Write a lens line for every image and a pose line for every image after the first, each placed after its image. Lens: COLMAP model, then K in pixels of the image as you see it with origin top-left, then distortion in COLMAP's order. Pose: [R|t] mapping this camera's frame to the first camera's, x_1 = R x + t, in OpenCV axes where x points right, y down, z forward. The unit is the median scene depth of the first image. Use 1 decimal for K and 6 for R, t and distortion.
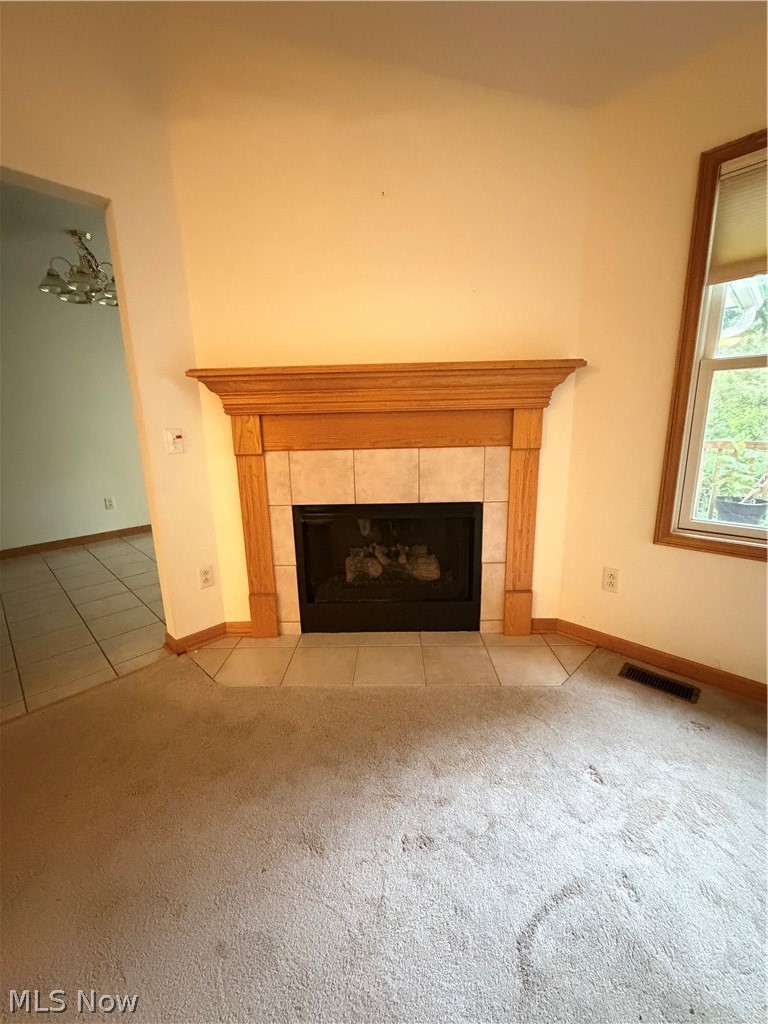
lens RADIAL K [[412.4, 0, 388.4], [0, 412.4, 506.1], [0, 0, 1]] dist [-0.002040, -0.000206]
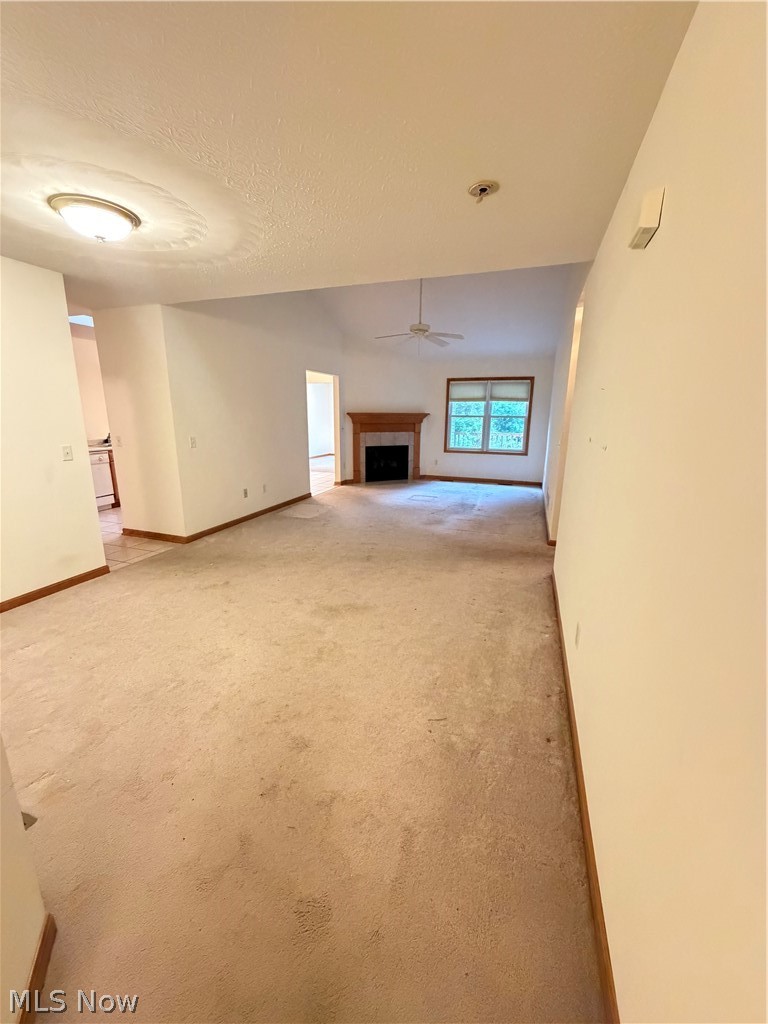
lens RADIAL K [[412.4, 0, 380.2], [0, 412.4, 514.6], [0, 0, 1]] dist [-0.002040, -0.000206]
pose [[0.906303, -0.068713, 0.417004, -1.824940], [0.065142, 0.997615, 0.022808, 0.576984], [-0.417577, 0.006494, 0.908618, -2.673612]]
